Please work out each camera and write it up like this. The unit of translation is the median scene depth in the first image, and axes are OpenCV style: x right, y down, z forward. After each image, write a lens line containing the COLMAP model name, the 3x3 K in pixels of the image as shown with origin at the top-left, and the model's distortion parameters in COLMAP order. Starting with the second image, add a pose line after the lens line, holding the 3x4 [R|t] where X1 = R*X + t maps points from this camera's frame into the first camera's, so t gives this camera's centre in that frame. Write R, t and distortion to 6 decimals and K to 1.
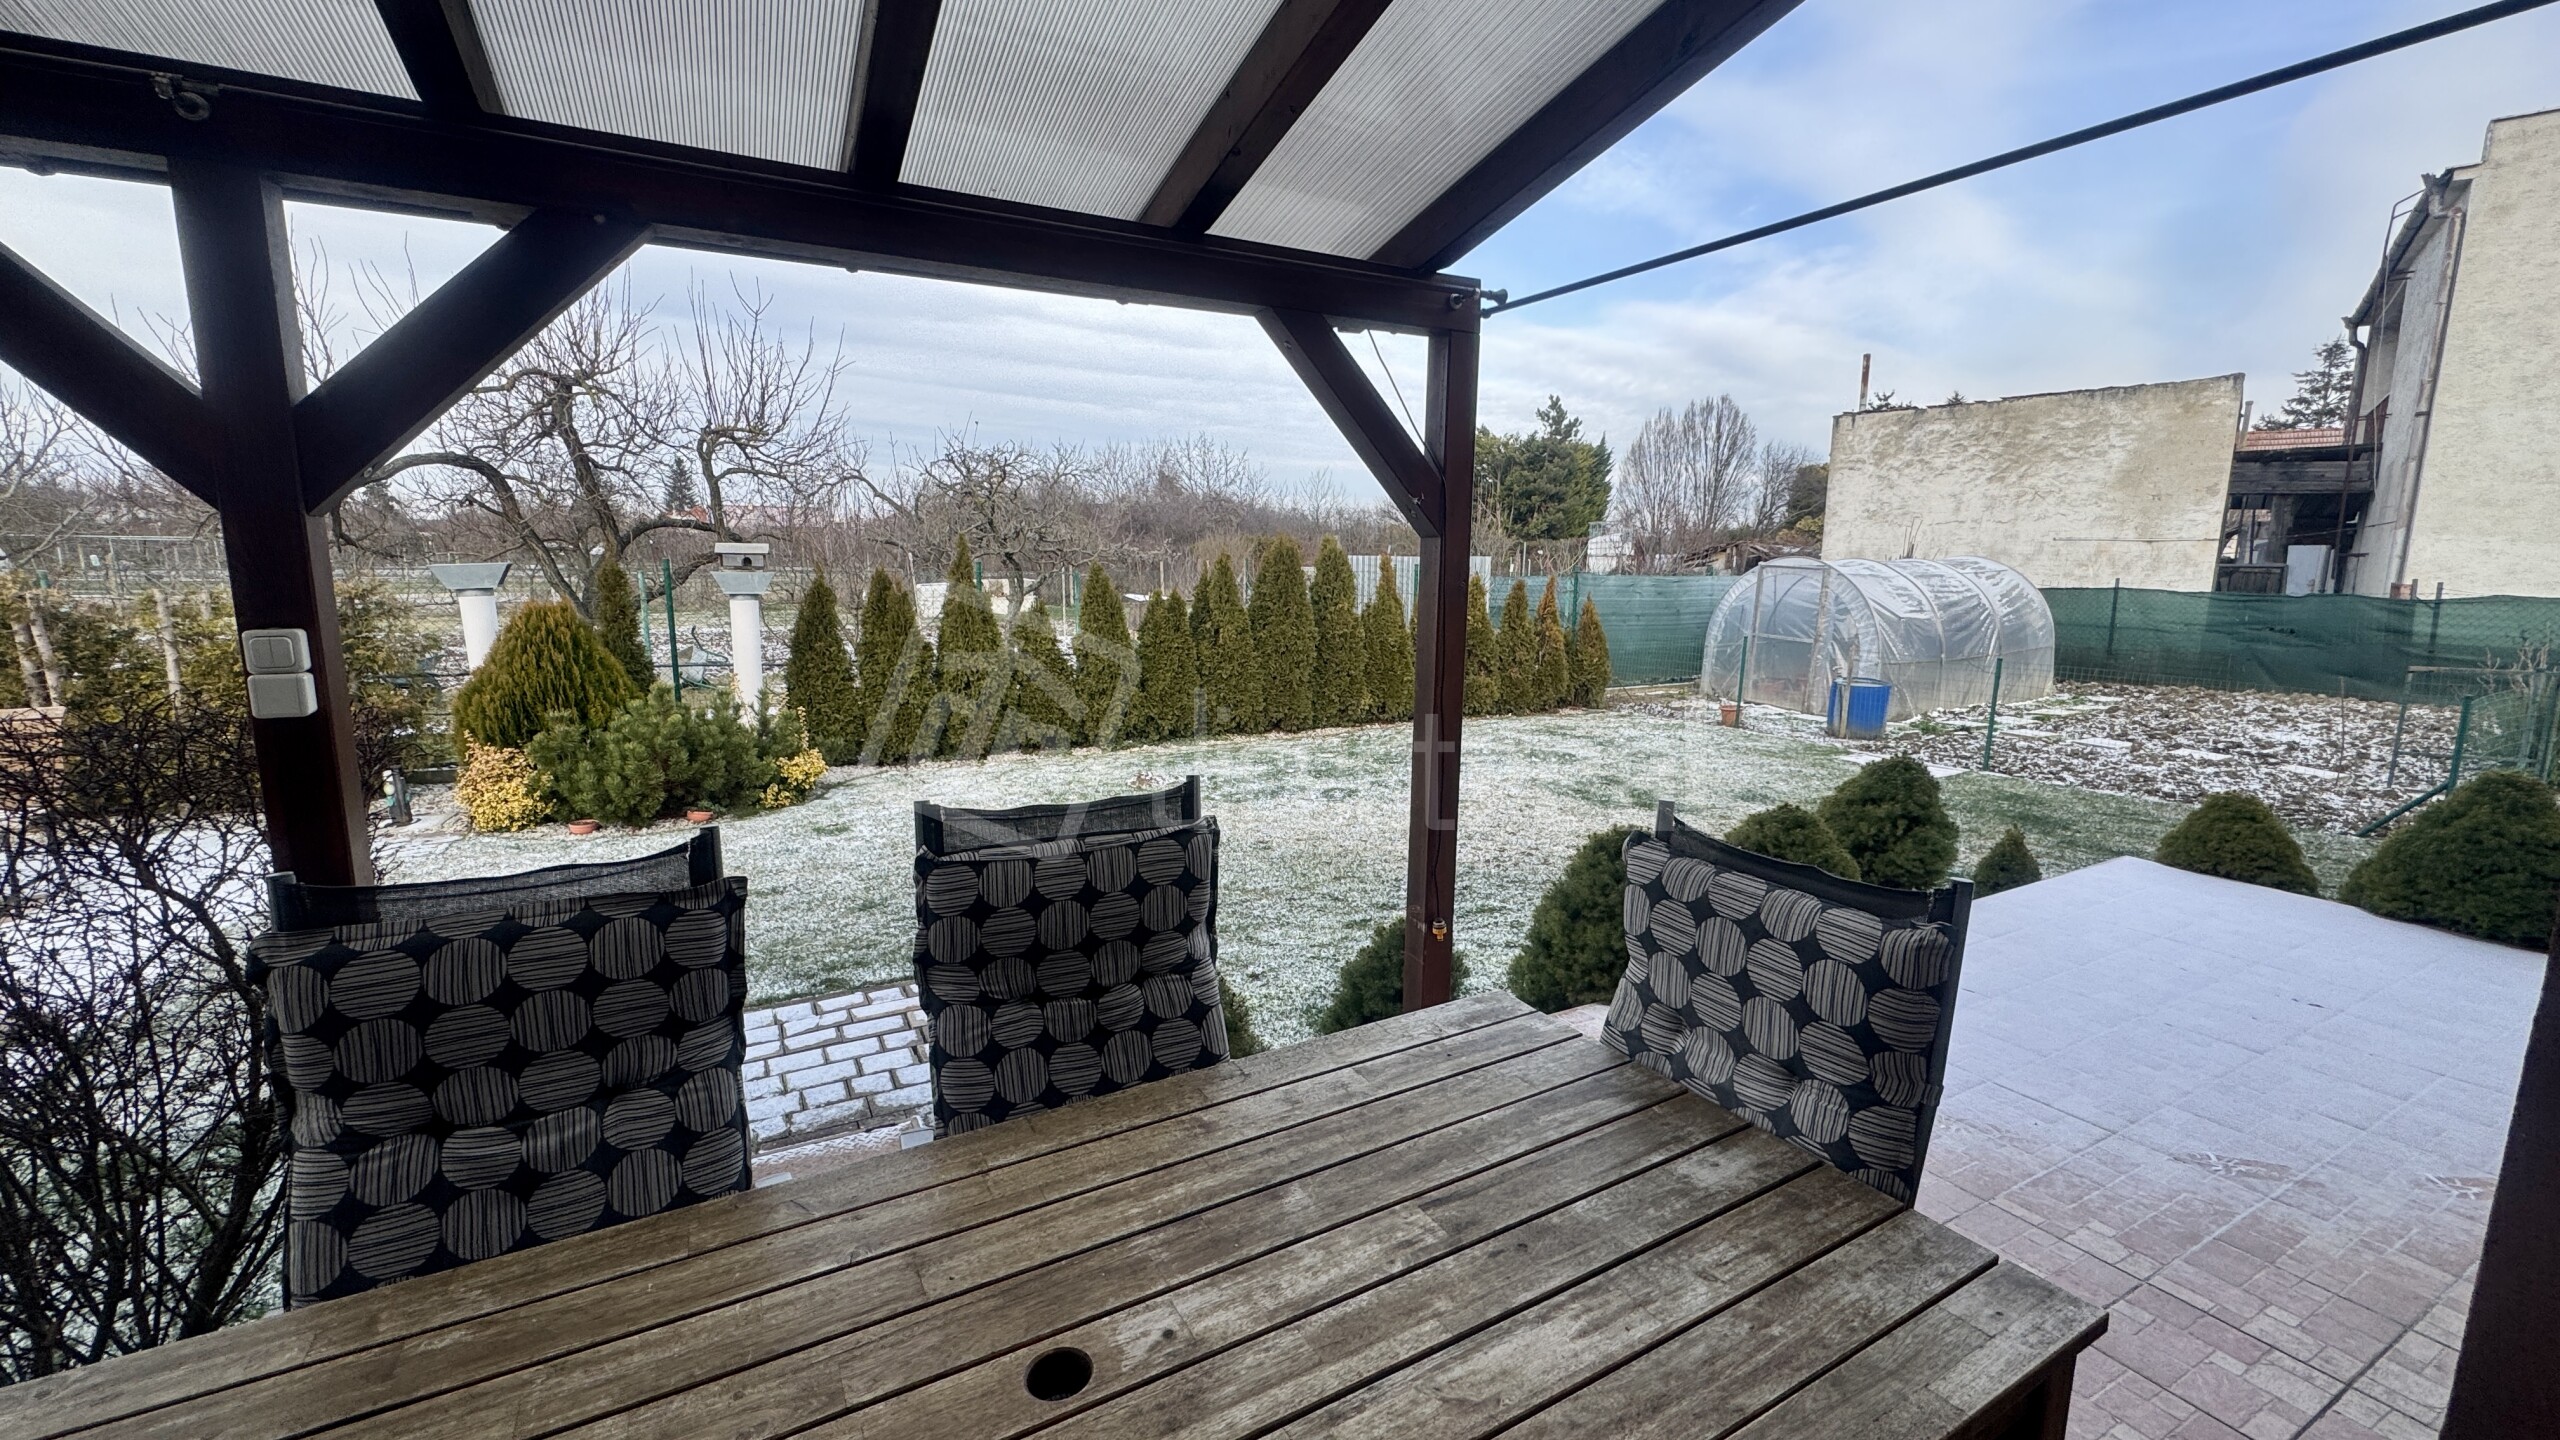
lens RADIAL K [[1026.0, 0, 1279.1], [0, 1026.0, 723.1], [0, 0, 1]] dist [-0.006340, 0.001279]
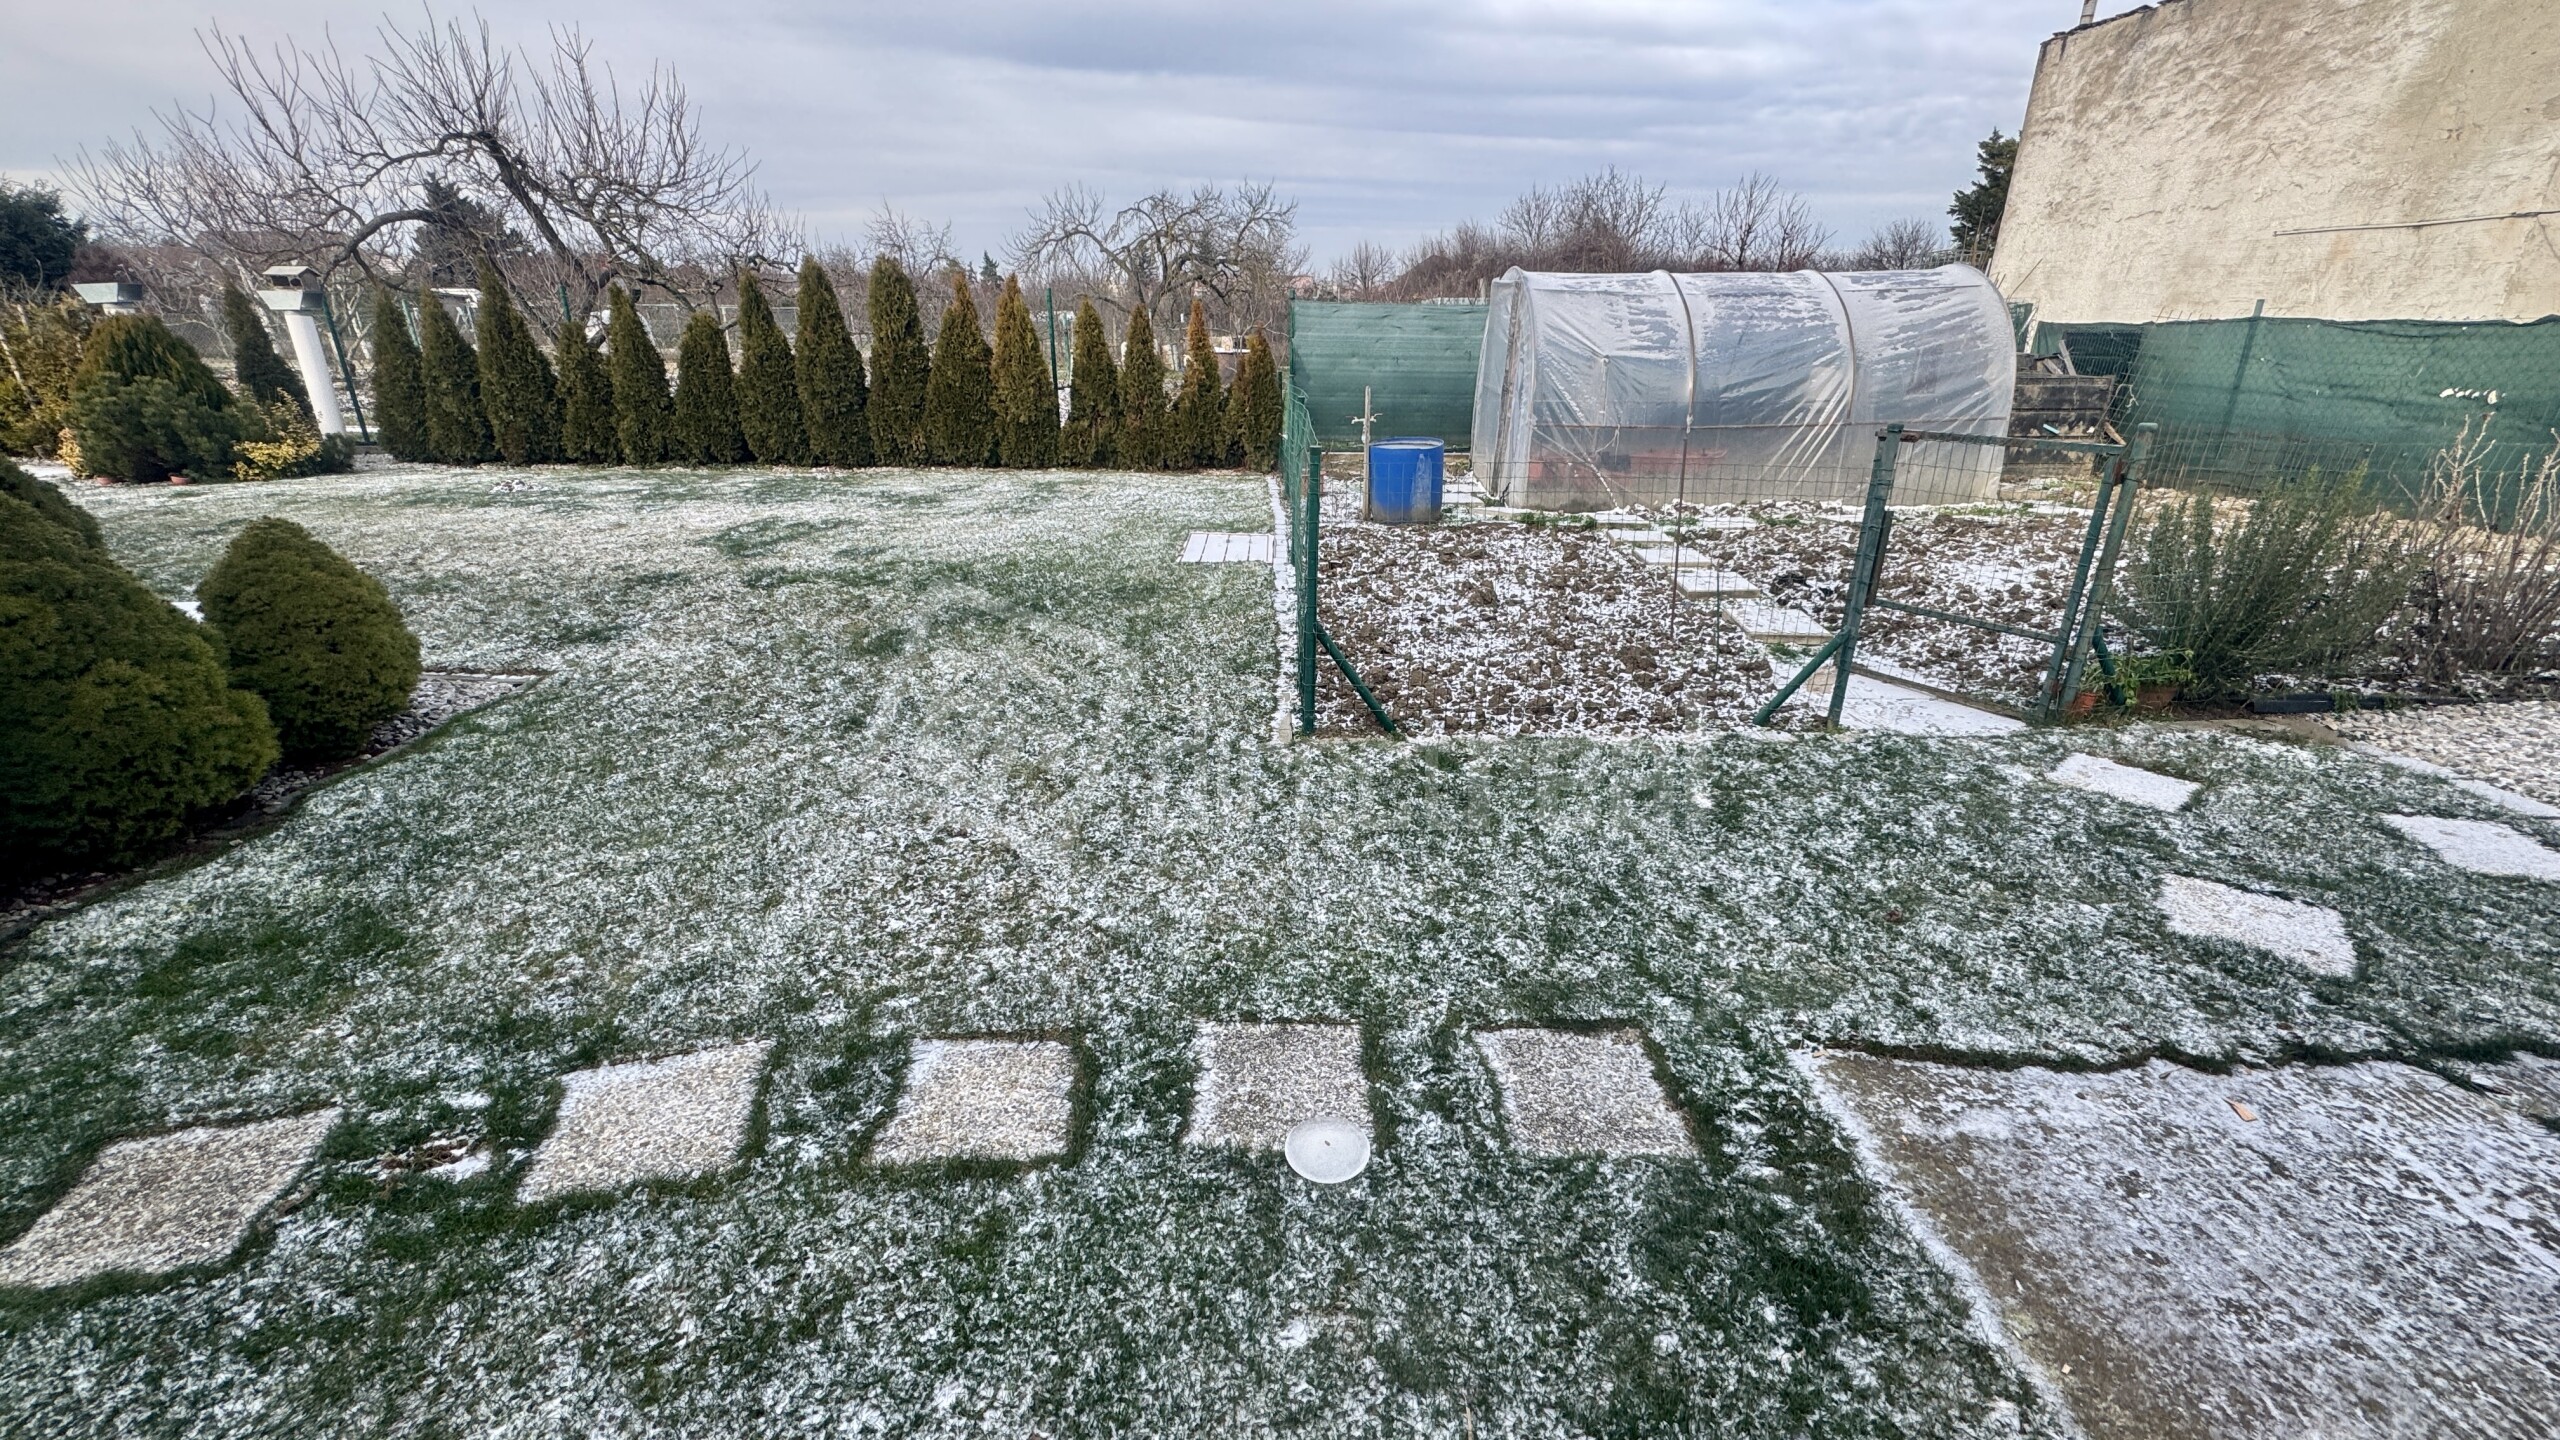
lens RADIAL K [[1026.0, 0, 1273.3], [0, 1026.0, 719.6], [0, 0, 1]] dist [-0.006340, 0.001279]
pose [[0.870483, 0.179151, -0.458437, 0.549843], [-0.083252, 0.971577, 0.221600, 0.000977], [0.485106, -0.154733, 0.860656, 0.196566]]
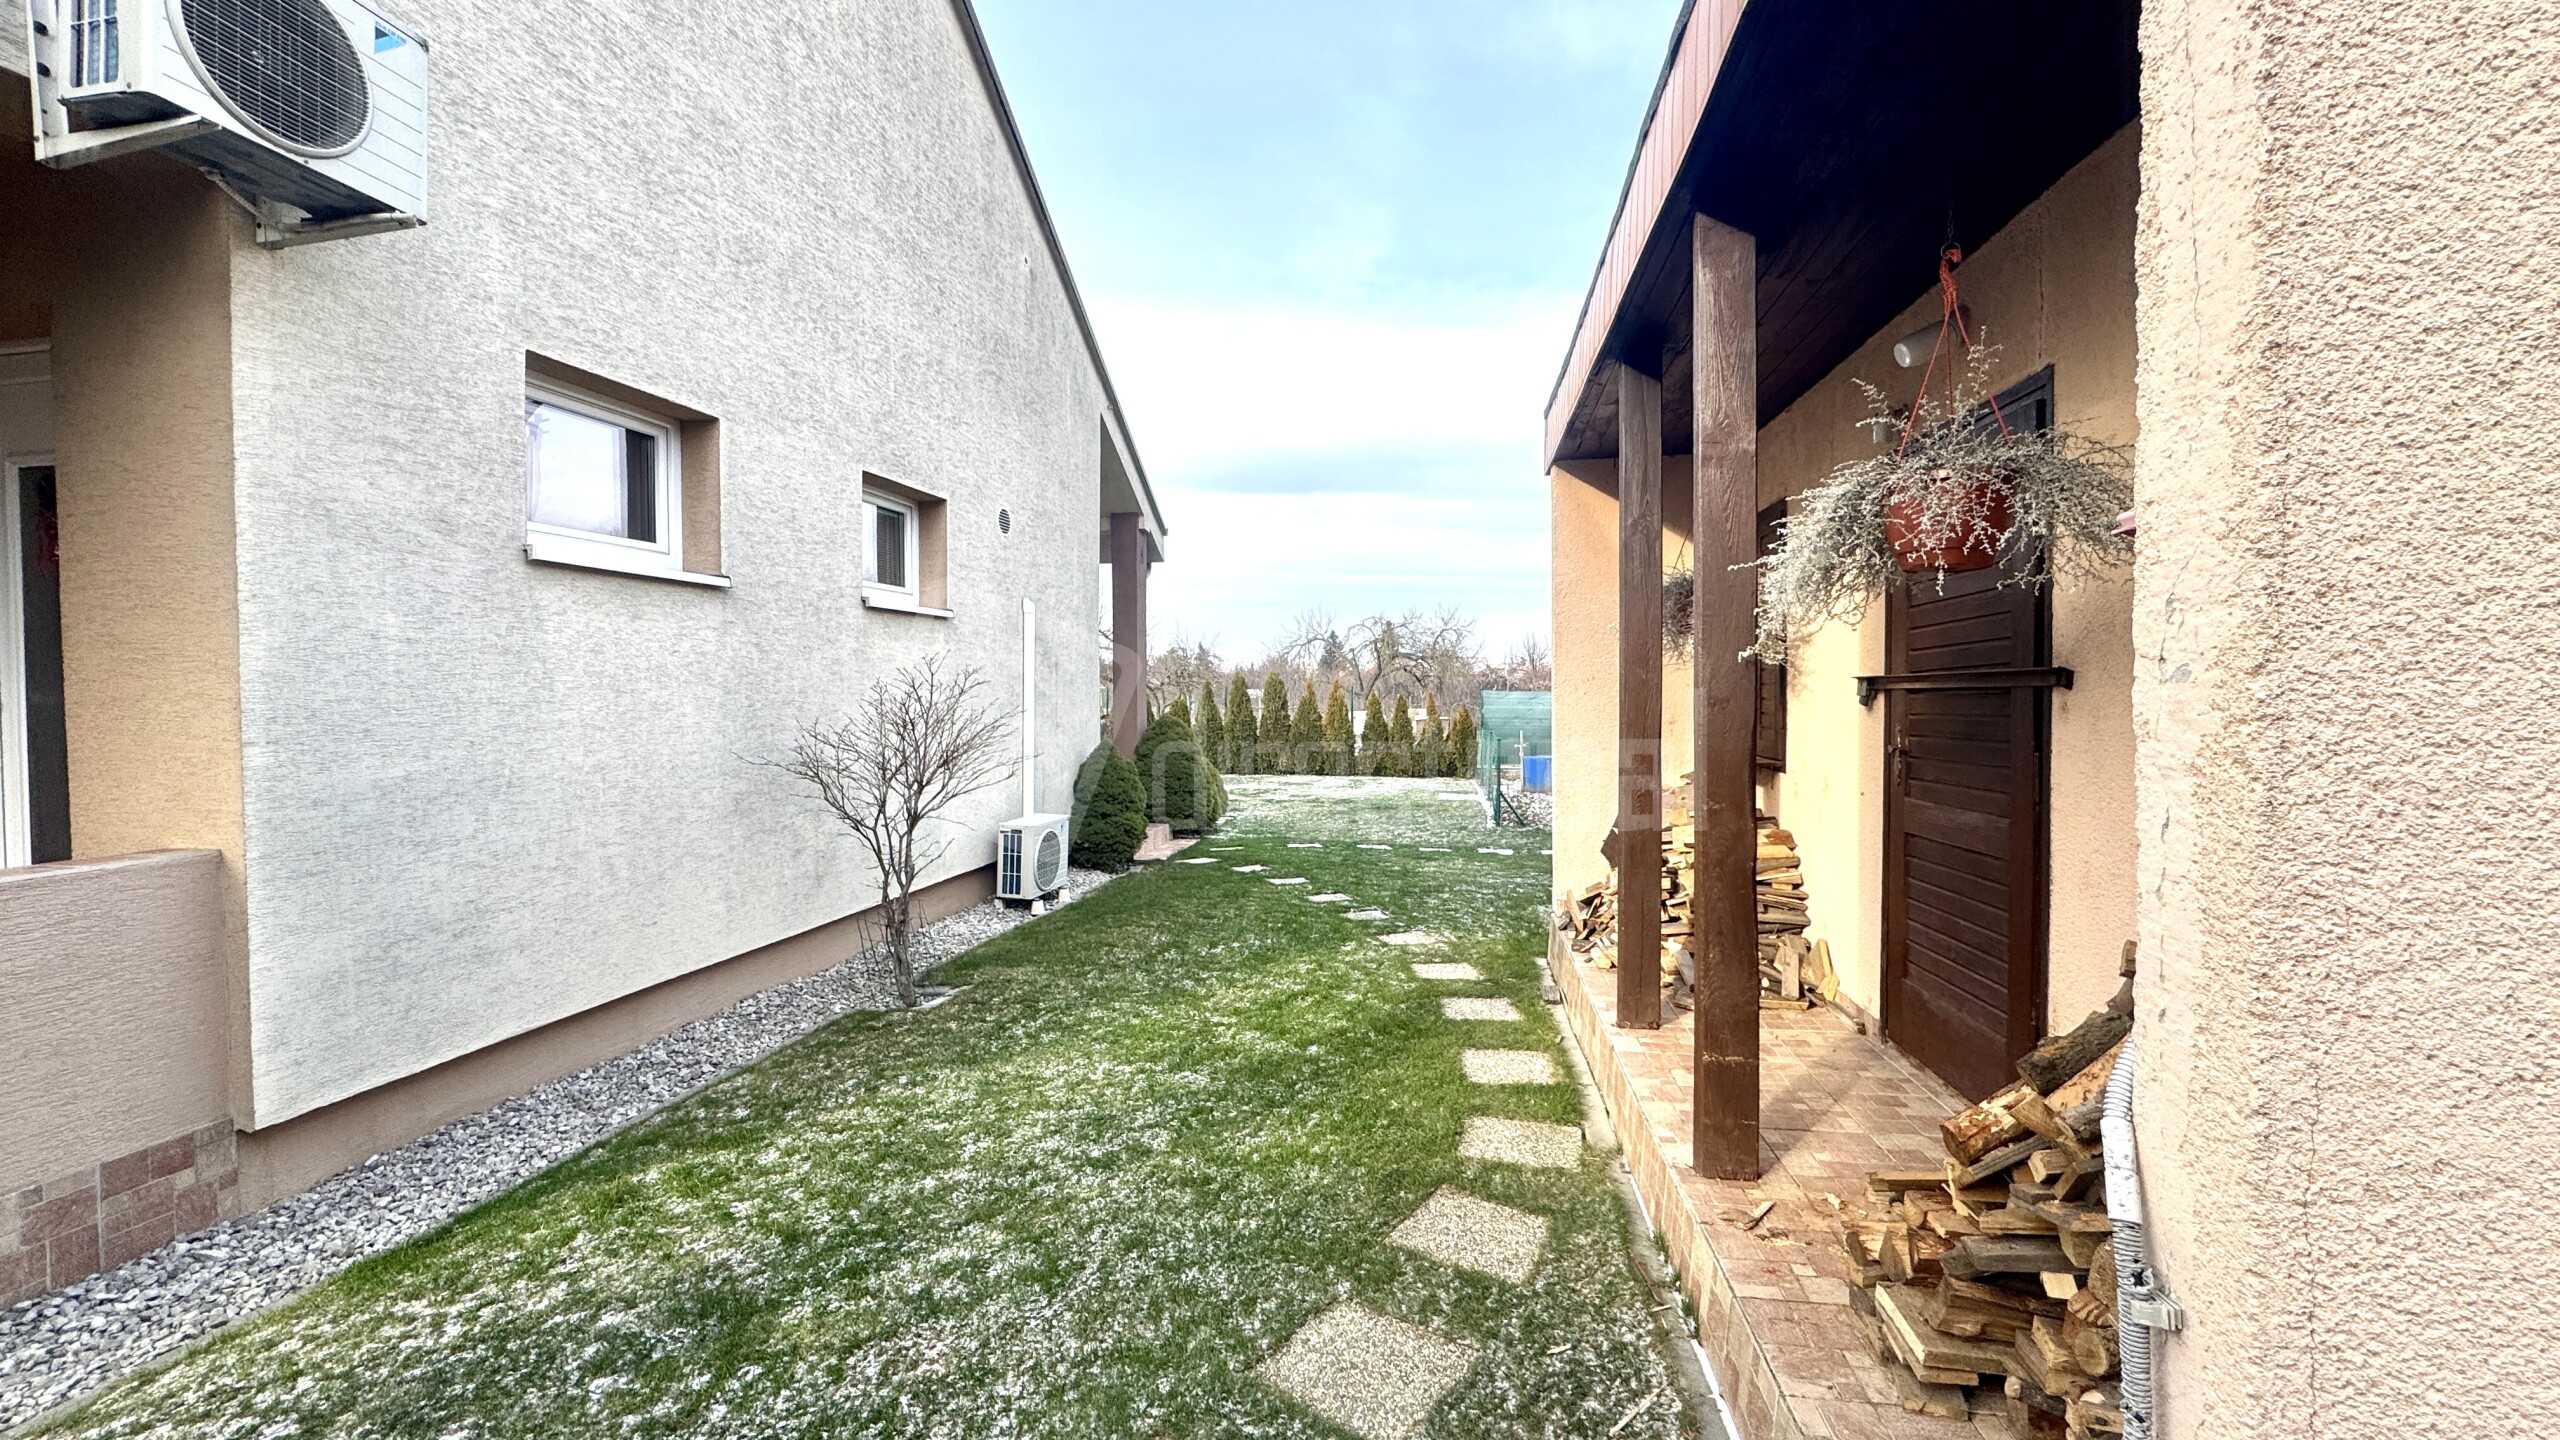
lens RADIAL K [[1026.0, 0, 1279.7], [0, 1026.0, 716.9], [0, 0, 1]] dist [-0.006340, 0.001279]
pose [[0.780000, 0.007162, -0.625739, 0.776028], [-0.097235, 0.989177, -0.109883, 0.070024], [0.618179, 0.146553, 0.772254, -0.253206]]
